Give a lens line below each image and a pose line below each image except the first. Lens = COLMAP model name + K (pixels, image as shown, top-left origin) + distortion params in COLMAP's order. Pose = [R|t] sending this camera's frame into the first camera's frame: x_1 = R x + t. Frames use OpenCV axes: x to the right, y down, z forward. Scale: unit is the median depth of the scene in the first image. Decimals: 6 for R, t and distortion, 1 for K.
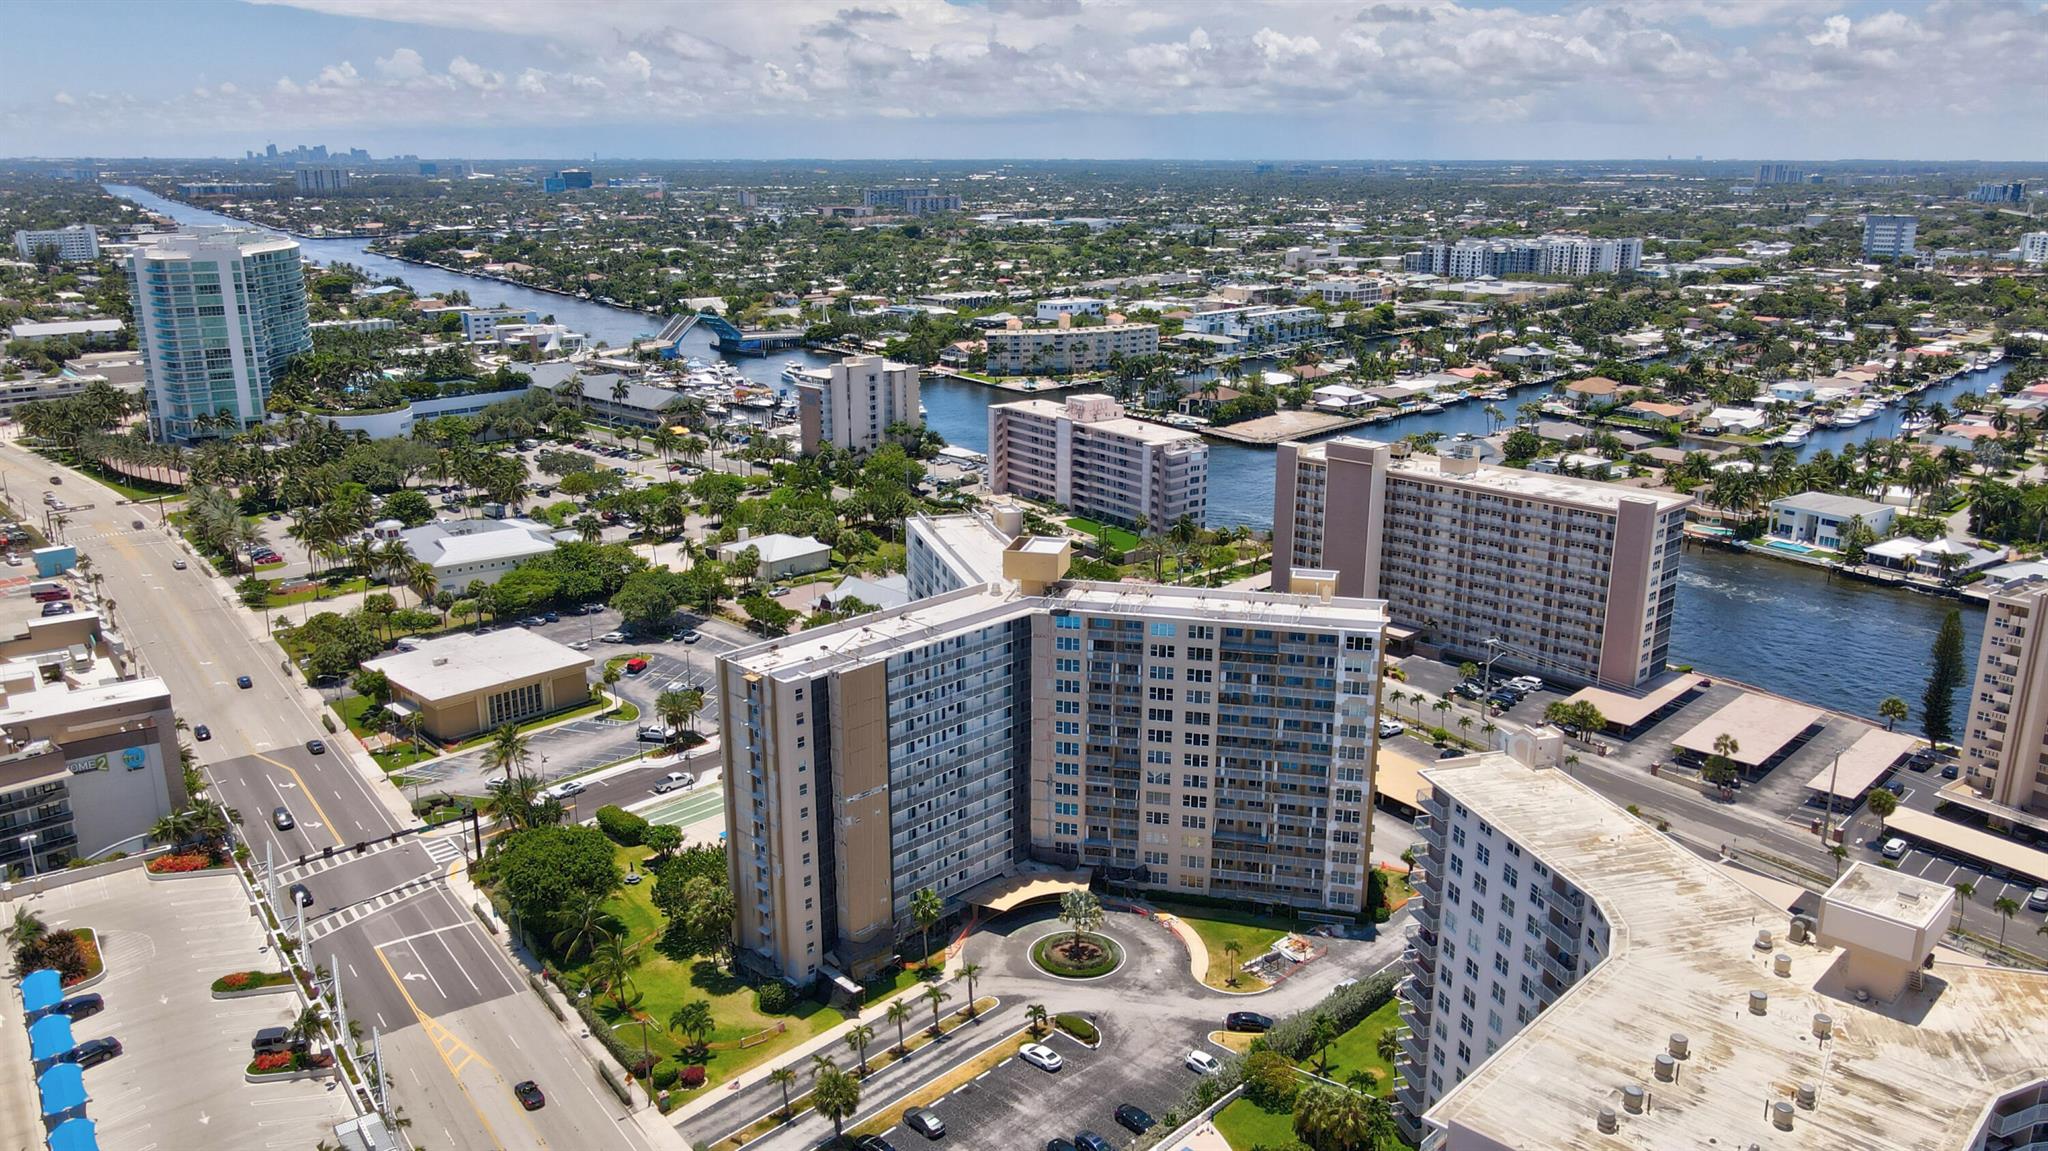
lens RADIAL K [[1493.9, 0, 1030.9], [0, 1493.9, 628.3], [0, 0, 1]] dist [-0.014996, 0.047245]
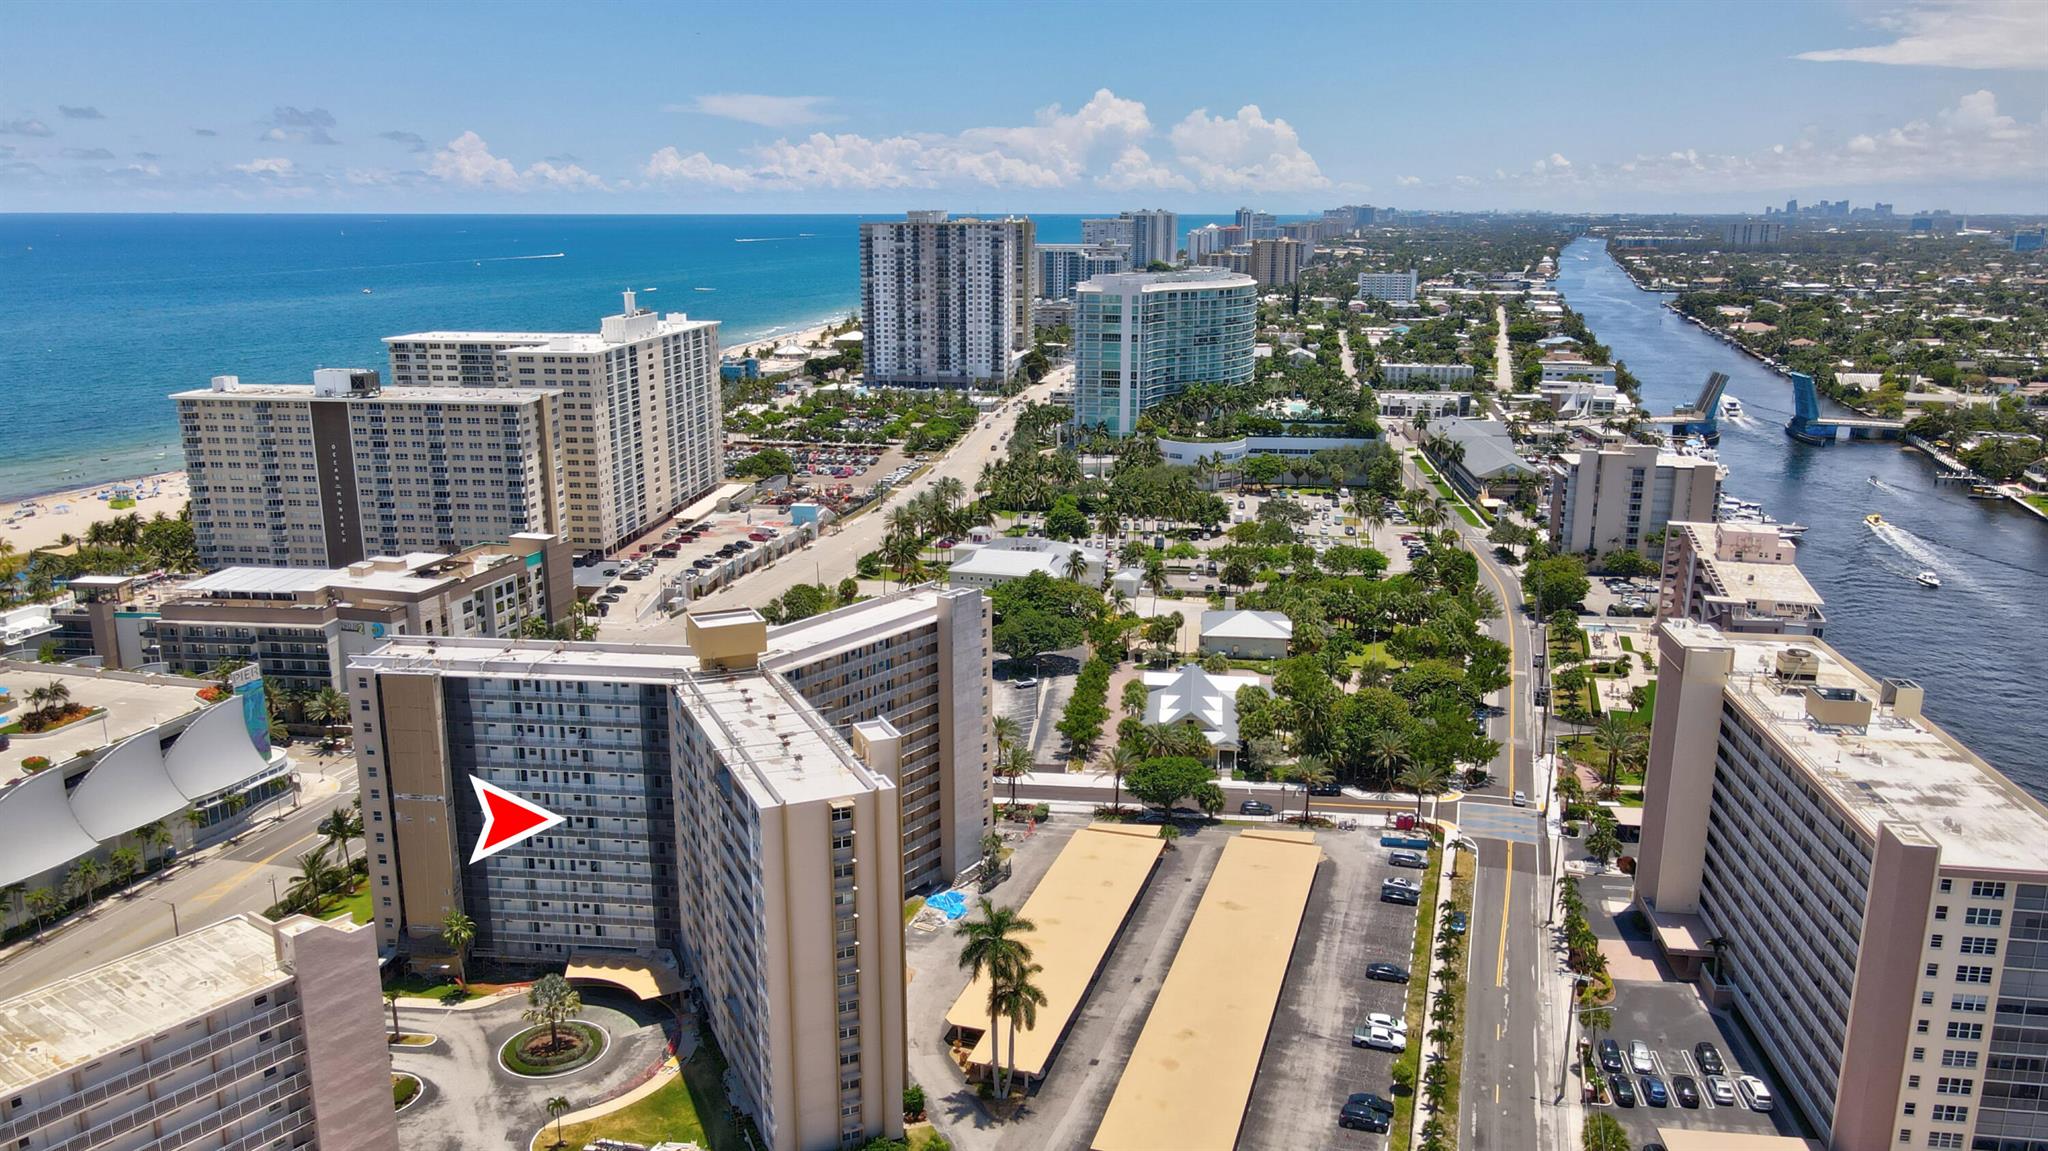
lens RADIAL K [[1505.7, 0, 1020.5], [0, 1505.7, 603.3], [0, 0, 1]] dist [-0.009572, 0.042997]
pose [[0.595964, 0.201568, -0.777301, 0.820135], [-0.241622, 0.968137, 0.065801, -0.167962], [0.765797, 0.148598, 0.625678, 0.567594]]
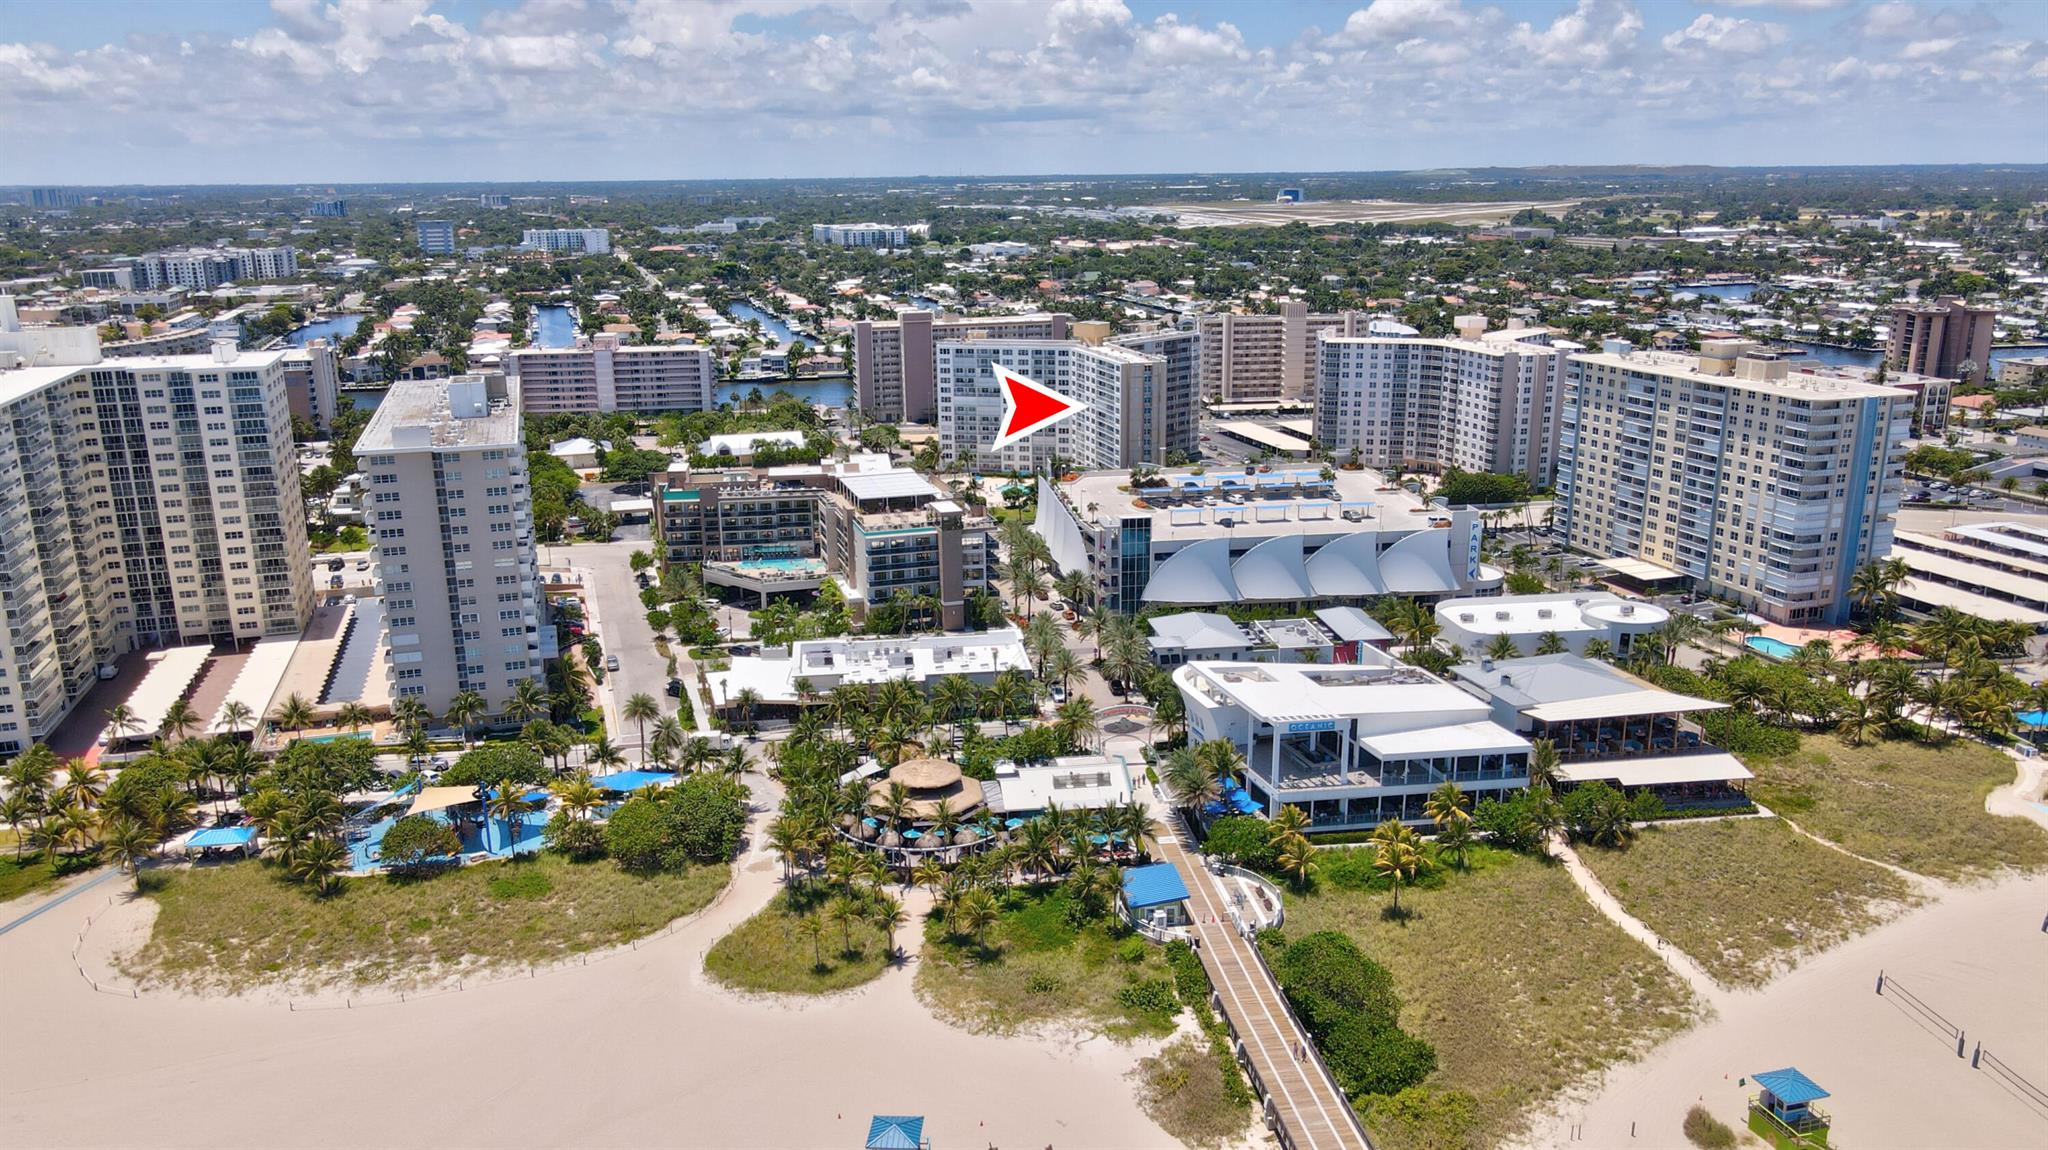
lens RADIAL K [[1515.0, 0, 1032.0], [0, 1515.0, 602.3], [0, 0, 1]] dist [-0.017251, 0.056705]
pose [[0.472527, -0.246329, 0.846192, -2.103669], [0.273240, 0.953781, 0.125067, 0.036266], [-0.837889, 0.172116, 0.517994, -0.036452]]
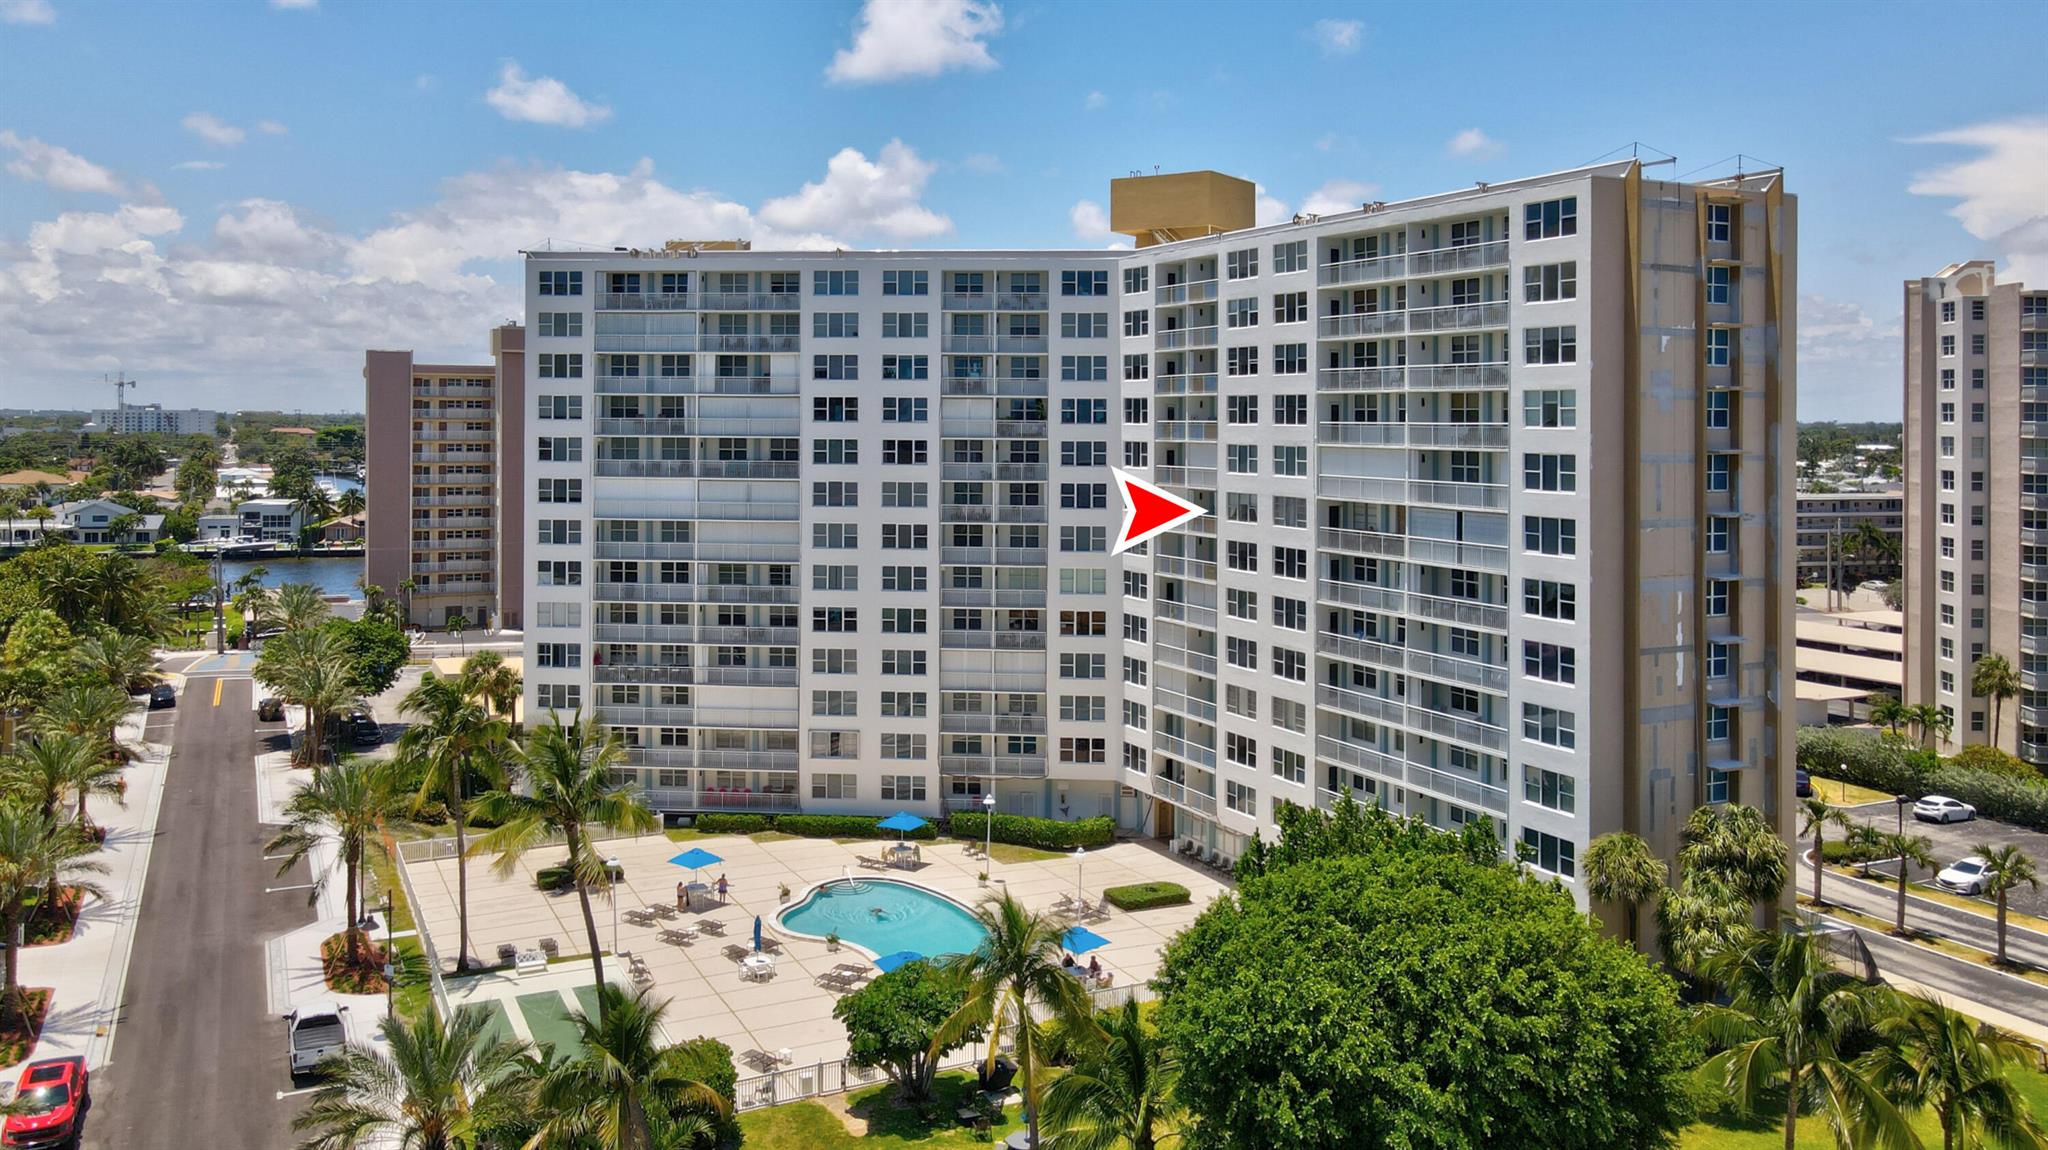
lens RADIAL K [[1580.7, 0, 982.8], [0, 1580.7, 425.5], [0, 0, 1]] dist [-0.005232, 0.041959]
pose [[0.351880, -0.005863, 0.936027, -0.571060], [0.276228, 0.956098, -0.097854, 0.067588], [-0.894359, 0.292990, 0.338051, 0.908758]]
